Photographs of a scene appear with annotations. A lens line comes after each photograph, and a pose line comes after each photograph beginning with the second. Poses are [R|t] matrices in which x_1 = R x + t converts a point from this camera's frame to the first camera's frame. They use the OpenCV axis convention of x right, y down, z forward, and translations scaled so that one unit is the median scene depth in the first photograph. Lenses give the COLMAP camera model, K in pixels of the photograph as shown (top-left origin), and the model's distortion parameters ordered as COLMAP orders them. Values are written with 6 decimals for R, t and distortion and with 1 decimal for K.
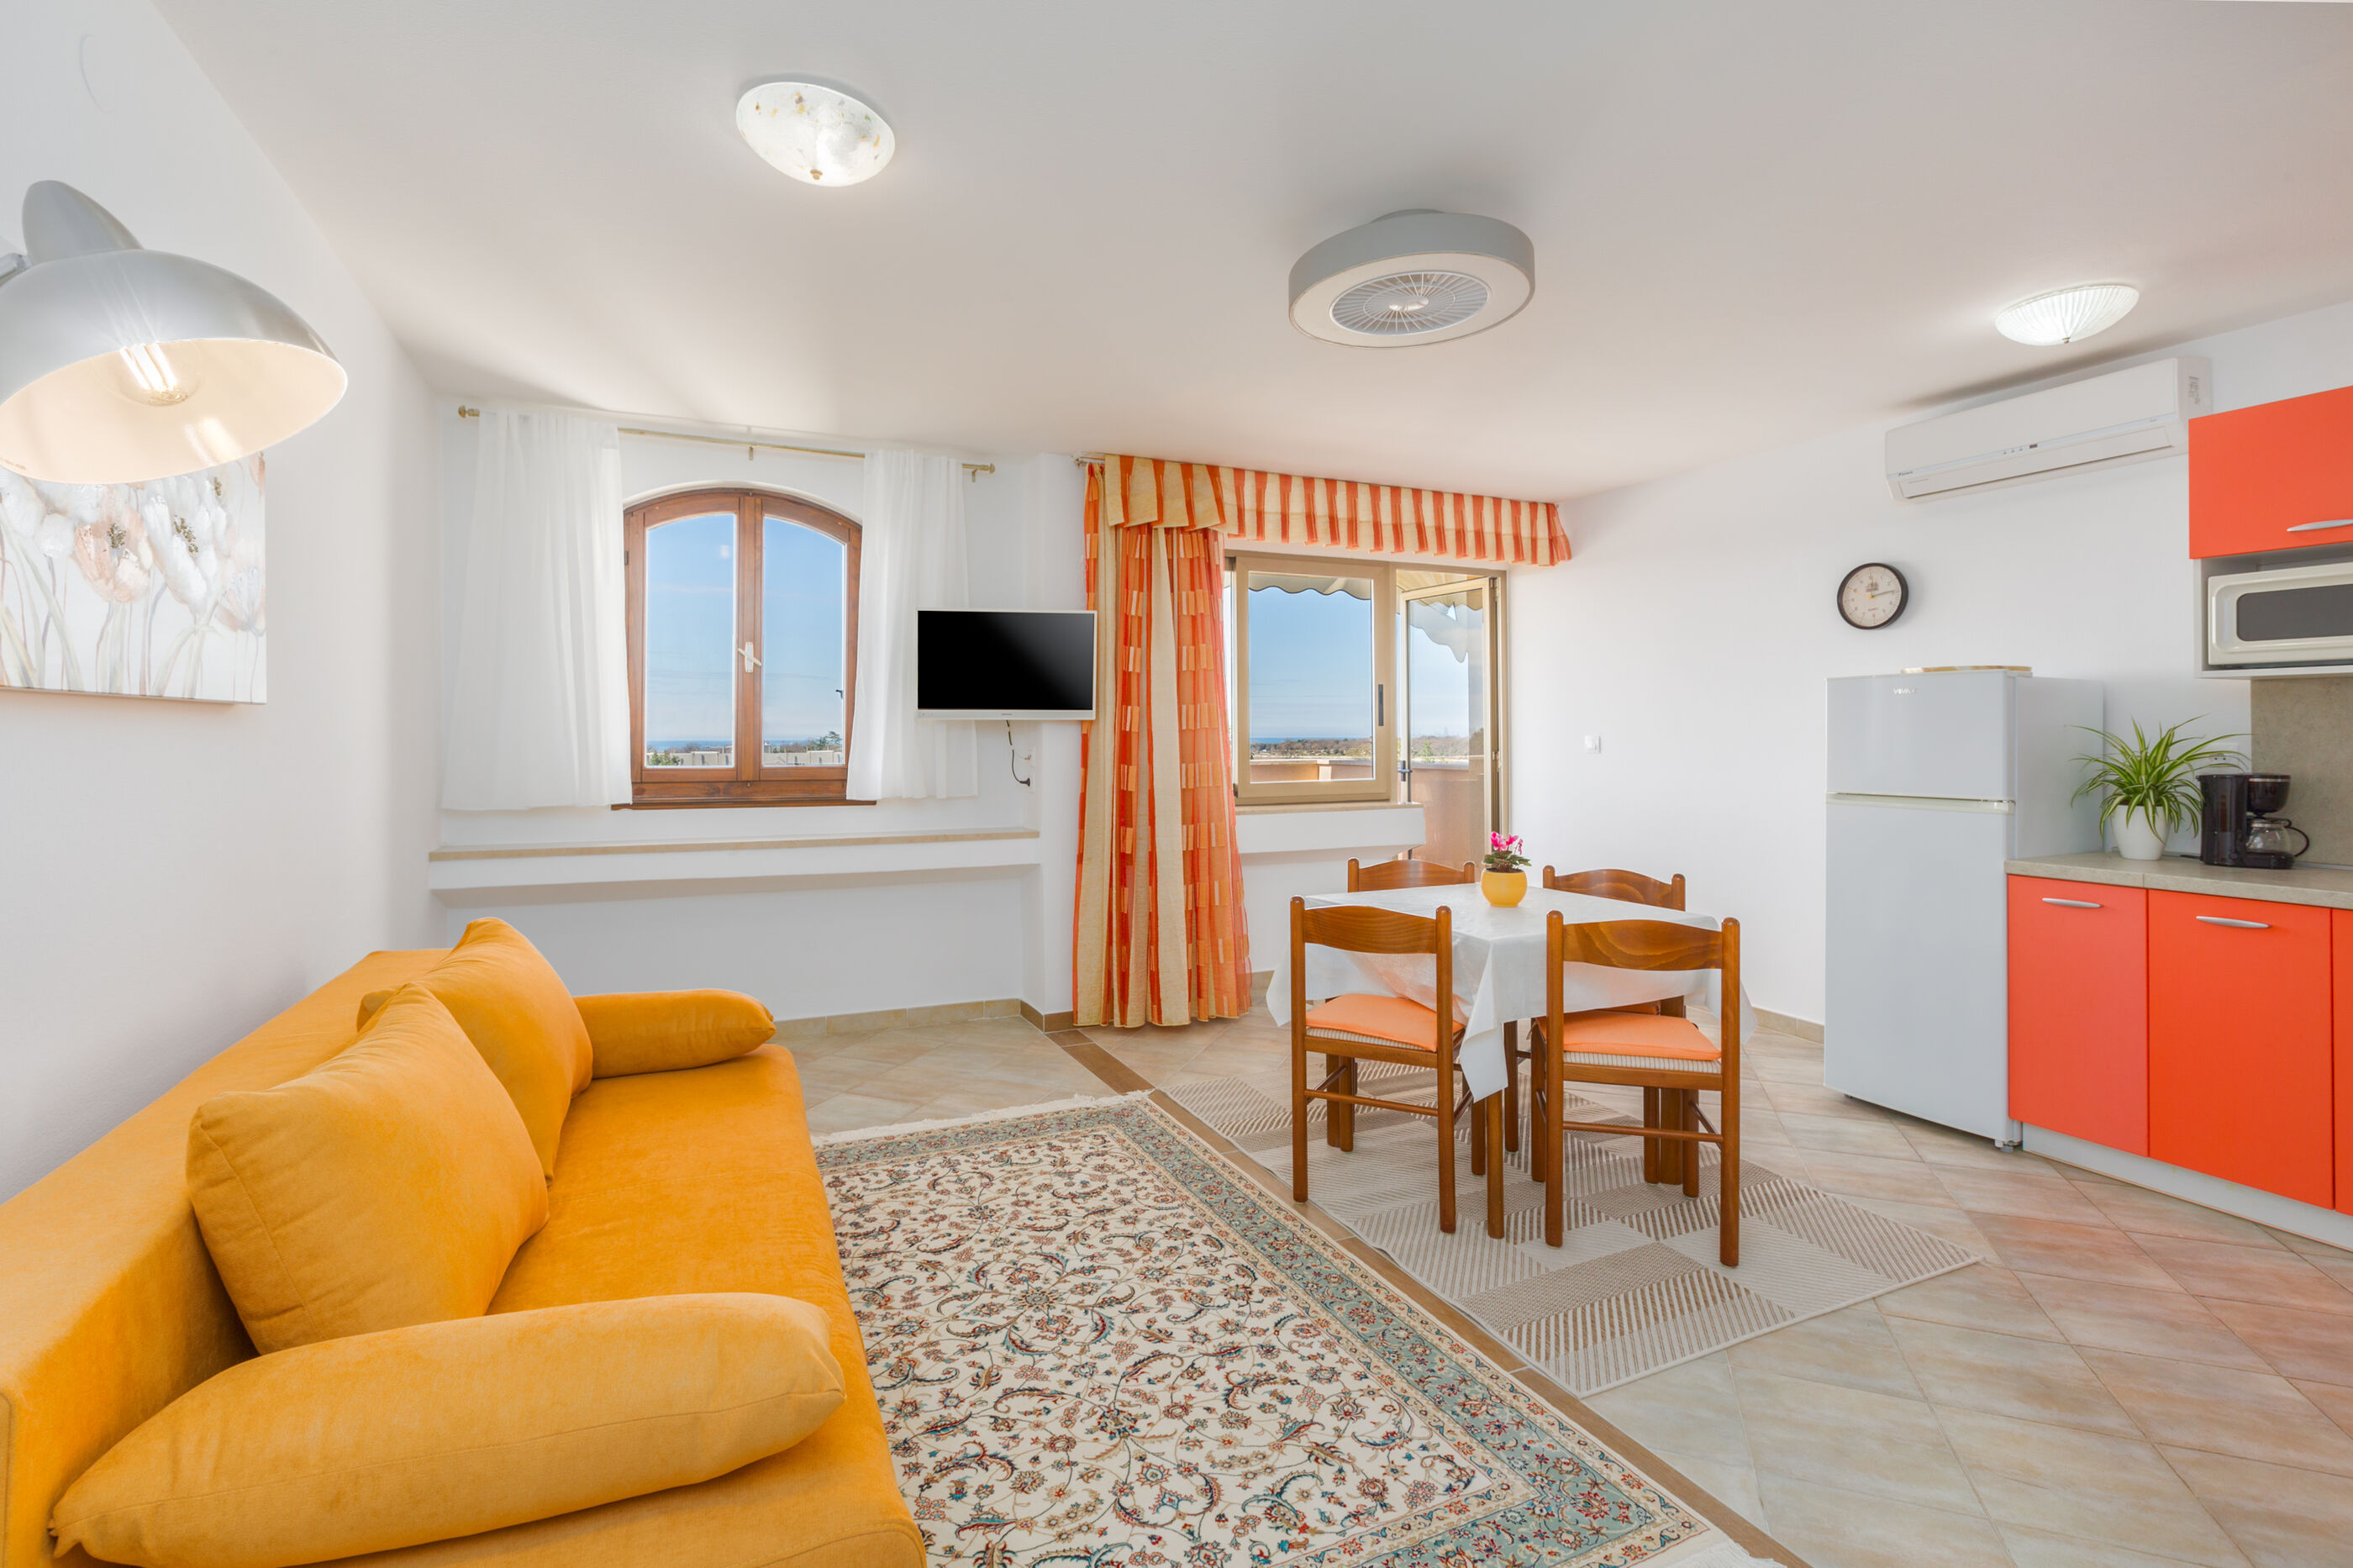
lens RADIAL K [[1077.7, 0, 1159.5], [0, 1077.7, 732.4], [0, 0, 1]] dist [0.000834, 0.000402]
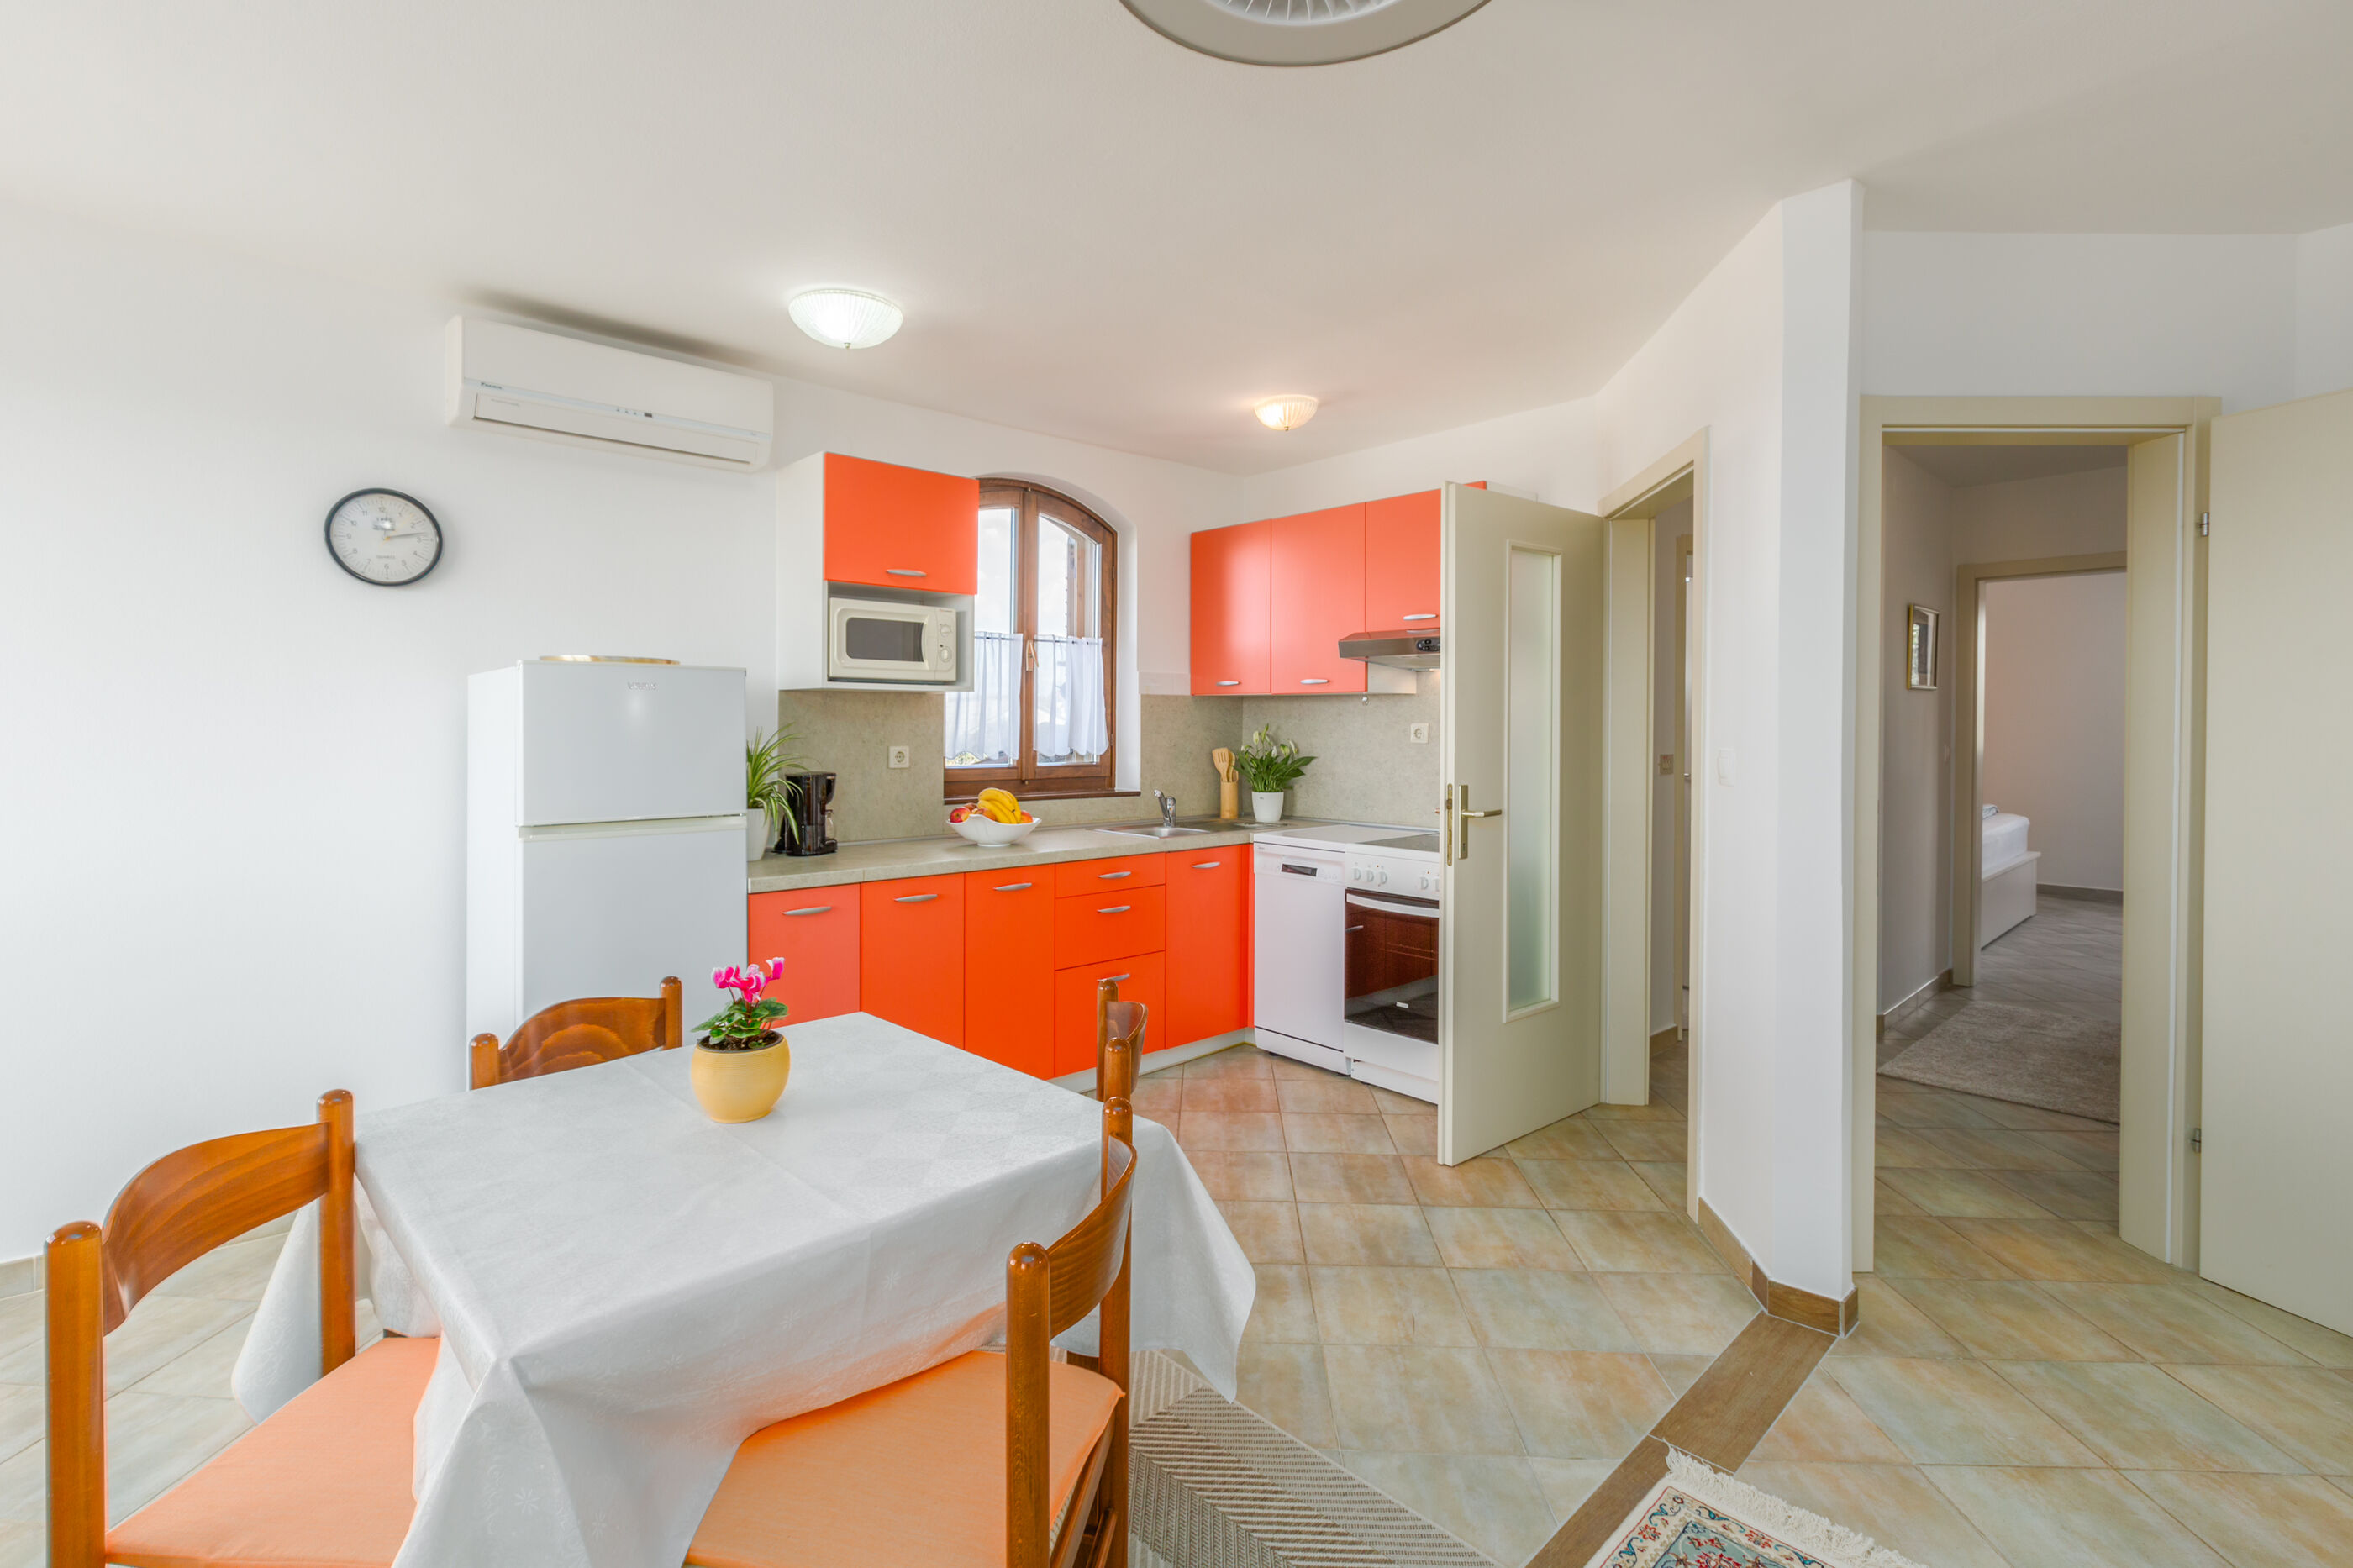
lens RADIAL K [[1084.1, 0, 1151.3], [0, 1084.1, 741.3], [0, 0, 1]] dist [-0.002120, 0.000110]
pose [[-0.309855, -0.014302, 0.950676, -0.192410], [-0.005316, 0.999897, 0.013310, -0.012143], [-0.950769, -0.000929, -0.309900, 0.997201]]
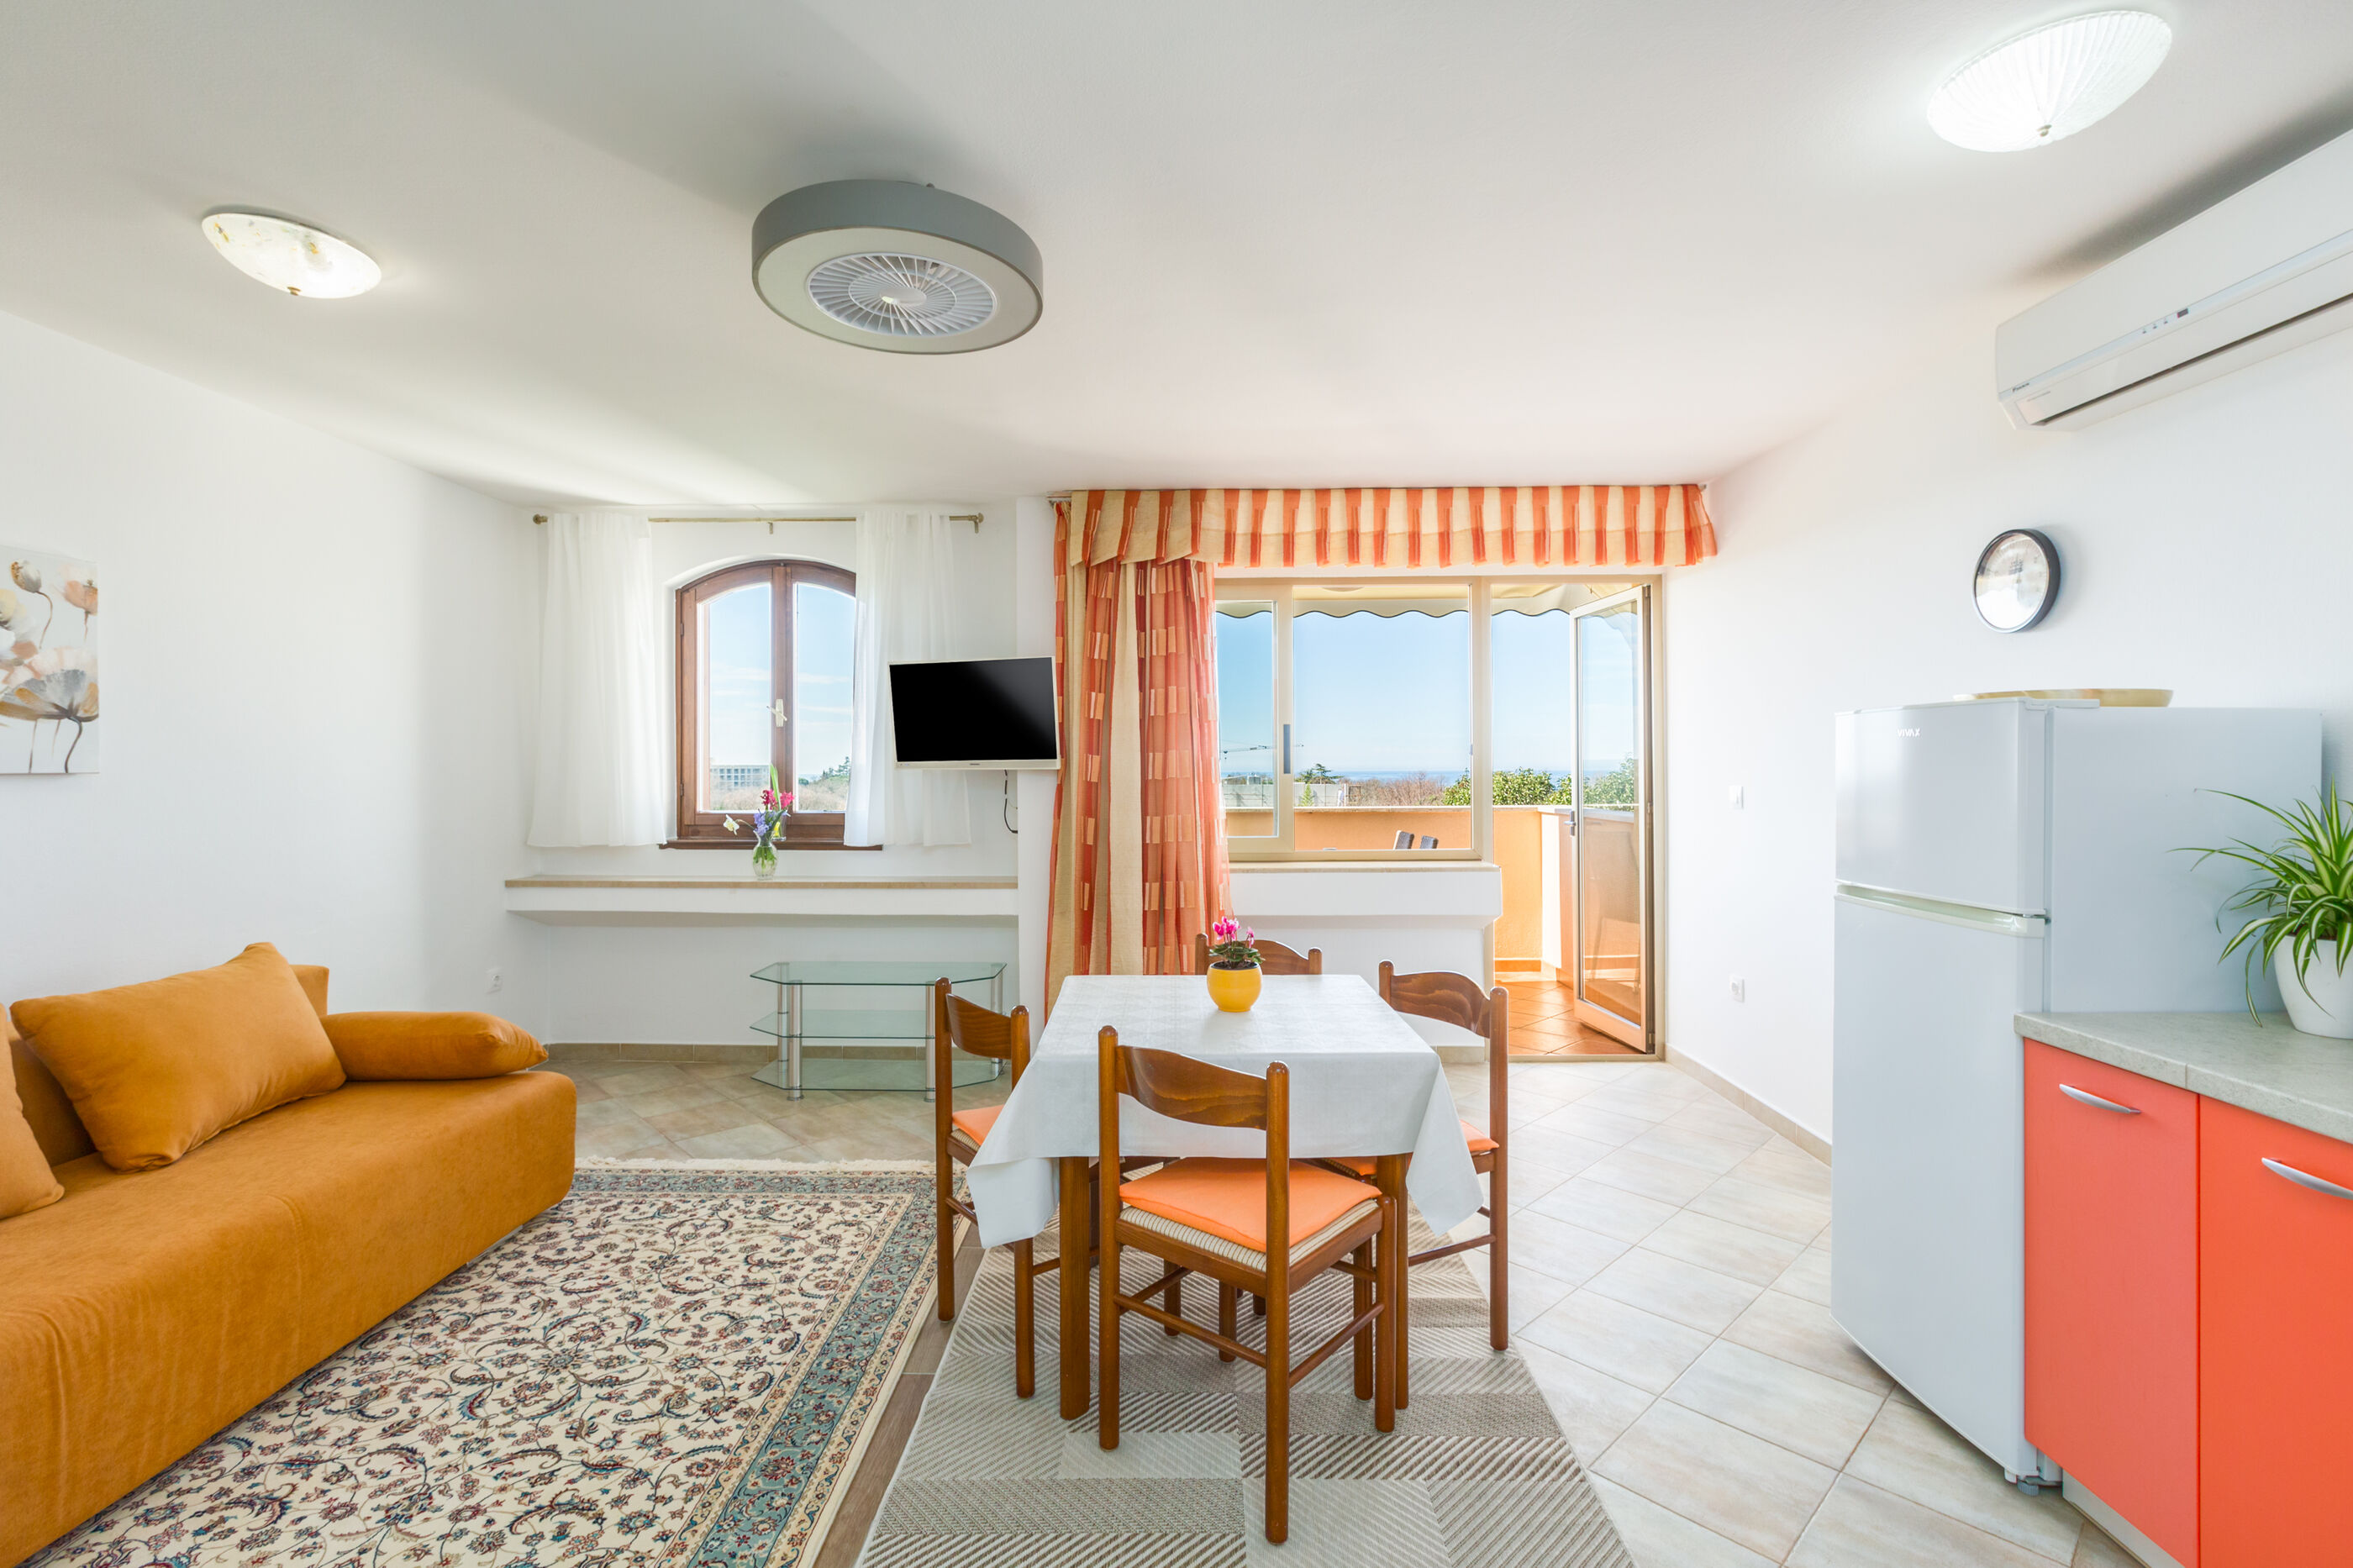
lens RADIAL K [[1064.4, 0, 1171.2], [0, 1064.4, 771.5], [0, 0, 1]] dist [0.002209, -0.001089]
pose [[0.903770, 0.000442, -0.428018, 0.633032], [0.003185, 0.999965, 0.007758, -0.024103], [0.428006, -0.008374, 0.903737, 0.266158]]
